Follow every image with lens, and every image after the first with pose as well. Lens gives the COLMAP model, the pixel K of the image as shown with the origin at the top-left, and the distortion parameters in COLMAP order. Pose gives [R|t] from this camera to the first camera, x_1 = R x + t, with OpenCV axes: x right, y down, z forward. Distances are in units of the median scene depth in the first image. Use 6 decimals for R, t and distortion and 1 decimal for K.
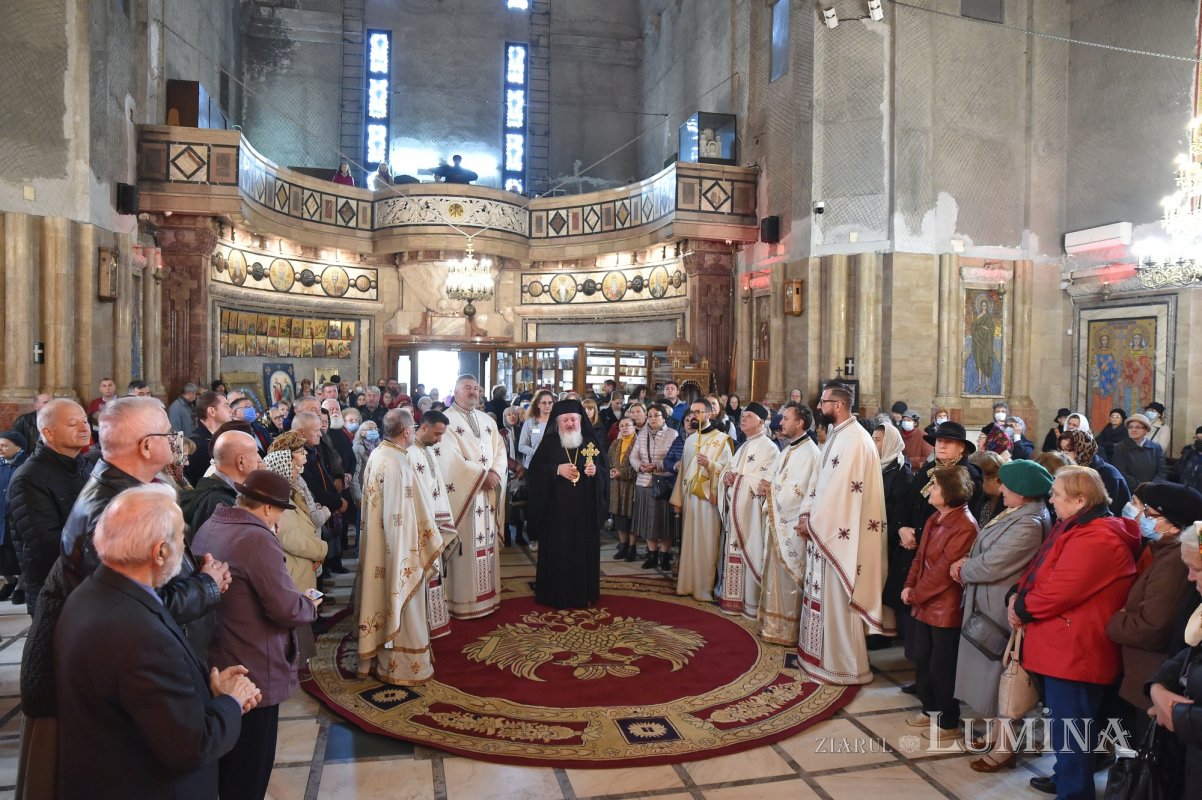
lens RADIAL K [[848.4, 0, 652.5], [0, 848.4, 422.1], [0, 0, 1]] dist [-0.157459, 0.099895]
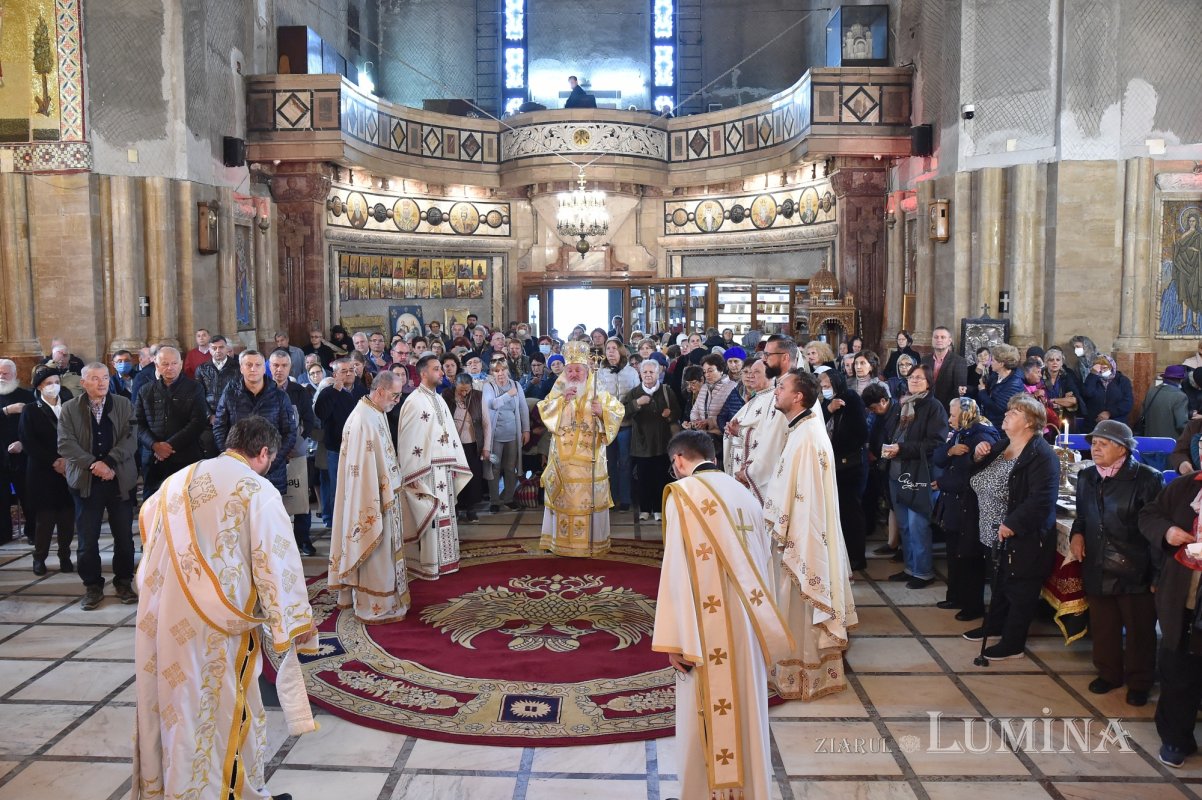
lens RADIAL K [[951.4, 0, 649.1], [0, 951.4, 395.3], [0, 0, 1]] dist [-0.146984, 0.137233]
pose [[0.958718, 0.010219, -0.284175, 0.147684], [0.001969, 0.999091, 0.042571, -0.012598], [0.284352, -0.041374, 0.957827, 0.007647]]
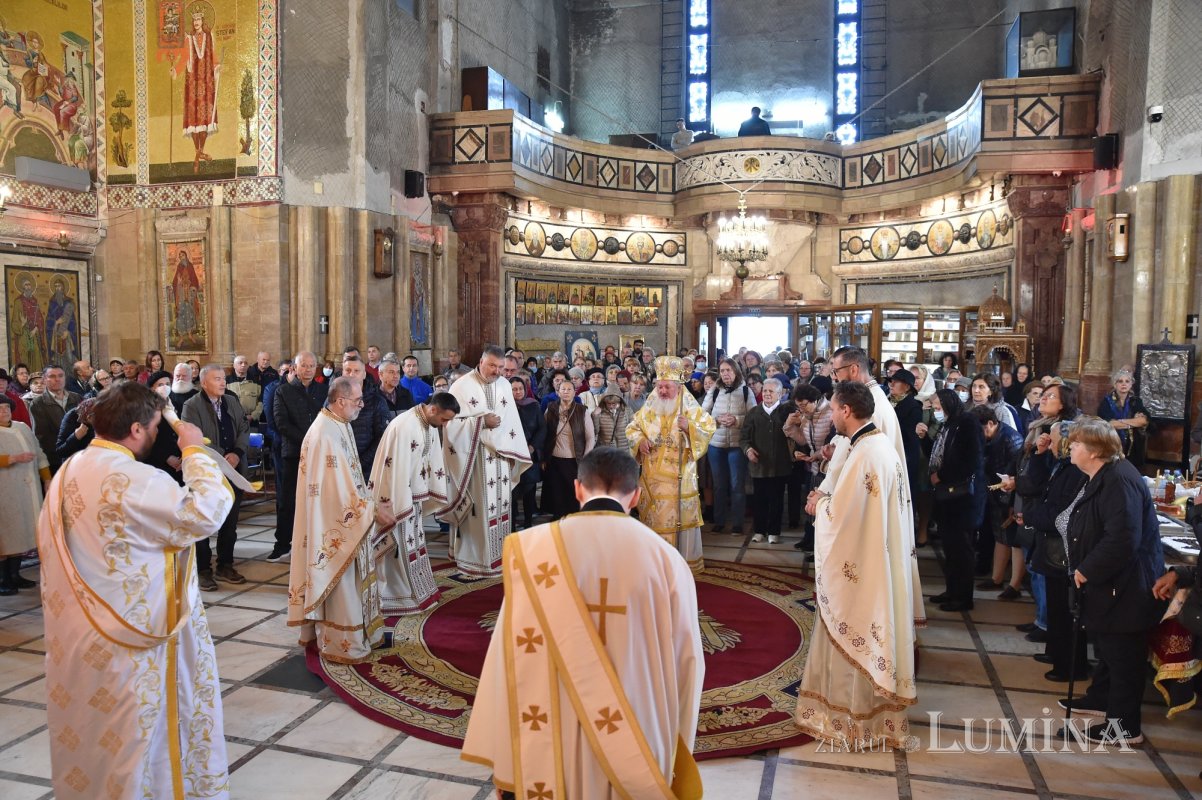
lens RADIAL K [[914.3, 0, 645.3], [0, 914.3, 416.4], [0, 0, 1]] dist [-0.126548, 0.134204]
pose [[0.856097, 0.032551, -0.515788, 0.209542], [-0.020793, 0.999376, 0.028559, 0.000650], [0.516396, -0.013725, 0.856240, 0.072847]]
